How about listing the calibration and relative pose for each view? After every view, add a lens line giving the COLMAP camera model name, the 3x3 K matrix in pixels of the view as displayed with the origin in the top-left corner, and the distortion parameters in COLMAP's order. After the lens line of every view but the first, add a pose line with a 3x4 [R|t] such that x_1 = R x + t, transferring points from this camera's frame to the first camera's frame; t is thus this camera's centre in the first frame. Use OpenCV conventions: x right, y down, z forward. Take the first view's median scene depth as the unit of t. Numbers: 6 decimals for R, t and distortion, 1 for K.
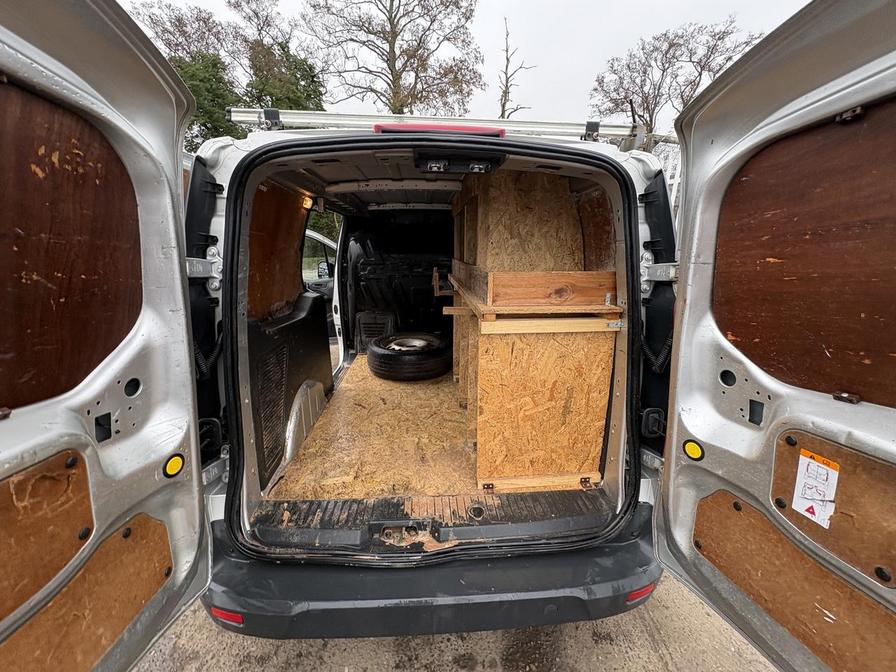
lens RADIAL K [[356.8, 0, 451.2], [0, 356.8, 333.5], [0, 0, 1]] dist [-0.000374, 0.000668]
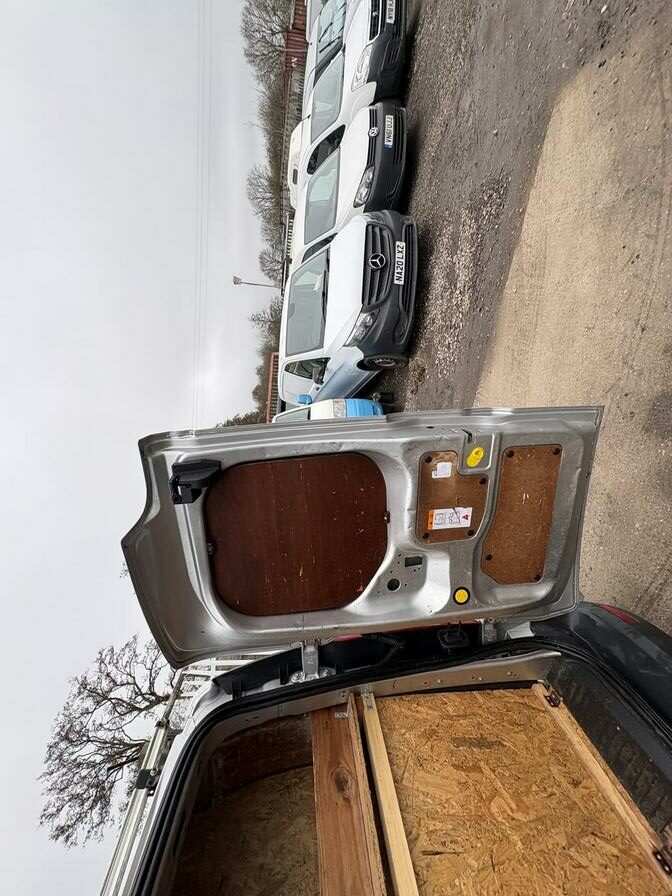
lens RADIAL K [[356.8, 0, 333.5], [0, 356.8, 449.6], [0, 0, 1]] dist [-0.000374, 0.000668]
pose [[-0.109664, -0.417148, 0.902198, -0.100058], [0.983827, -0.174888, 0.038724, -0.036302], [0.141630, 0.891853, 0.429581, 0.011110]]
